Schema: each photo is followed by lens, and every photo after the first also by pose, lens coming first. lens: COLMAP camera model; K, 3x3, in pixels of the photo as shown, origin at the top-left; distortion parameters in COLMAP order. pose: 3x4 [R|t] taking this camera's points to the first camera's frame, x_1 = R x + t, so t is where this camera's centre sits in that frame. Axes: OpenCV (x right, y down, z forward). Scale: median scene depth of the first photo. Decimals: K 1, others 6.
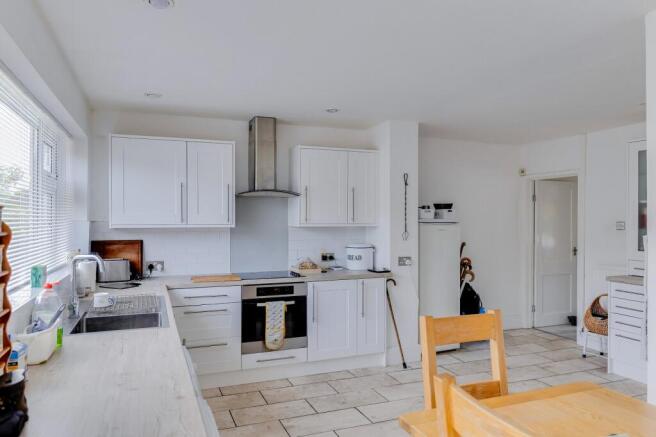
lens RADIAL K [[452.9, 0, 328.0], [0, 452.9, 218.5], [0, 0, 1]] dist [-0.002478, -0.001999]
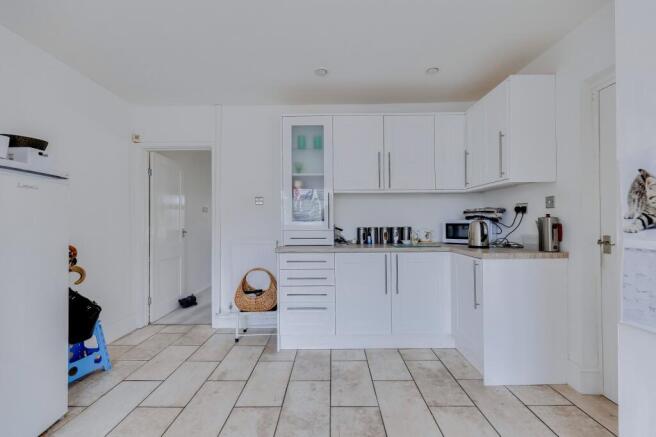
lens RADIAL K [[289.5, 0, 328.0], [0, 289.5, 218.5], [0, 0, 1]] dist [0.000880, -0.000068]
pose [[0.366508, 0.009596, 0.930366, 0.092944], [0.007702, 0.999881, -0.013347, 0.071888], [-0.930383, 0.012058, 0.366390, 0.652635]]
